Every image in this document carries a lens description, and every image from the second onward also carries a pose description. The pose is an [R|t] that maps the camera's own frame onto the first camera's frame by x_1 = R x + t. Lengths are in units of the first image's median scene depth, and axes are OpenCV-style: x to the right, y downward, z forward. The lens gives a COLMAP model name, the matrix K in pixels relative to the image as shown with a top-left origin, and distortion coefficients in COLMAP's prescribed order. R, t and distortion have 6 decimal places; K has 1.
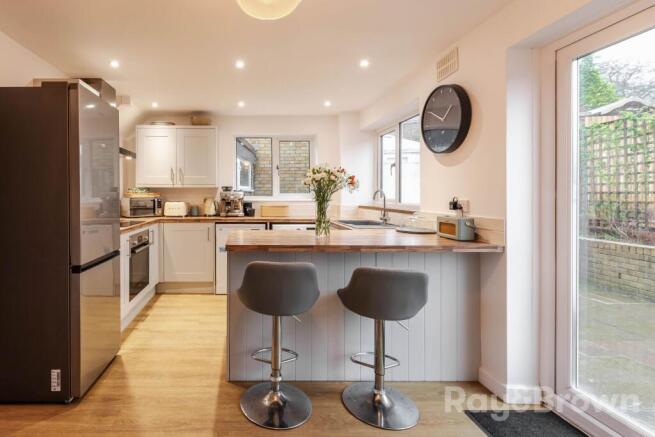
lens RADIAL K [[315.6, 0, 271.9], [0, 315.6, 185.0], [0, 0, 1]] dist [0.008418, -0.000963]
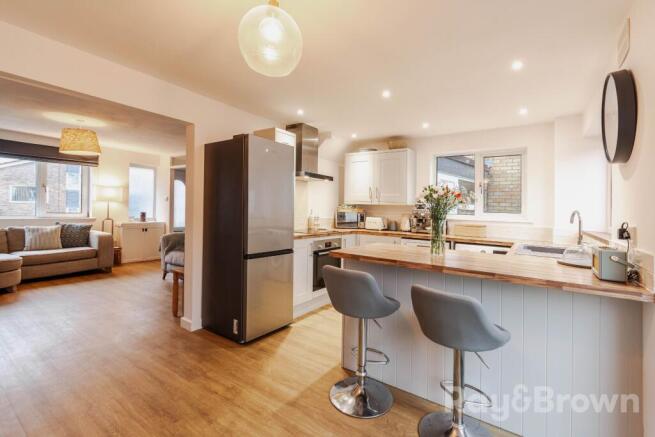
lens RADIAL K [[301.7, 0, 343.1], [0, 301.7, 199.9], [0, 0, 1]] dist [0.015081, 0.000223]
pose [[0.827246, 0.006315, -0.561804, 0.324258], [-0.011851, 0.999910, -0.006211, -0.001850], [0.561714, 0.011797, 0.827247, 0.033197]]
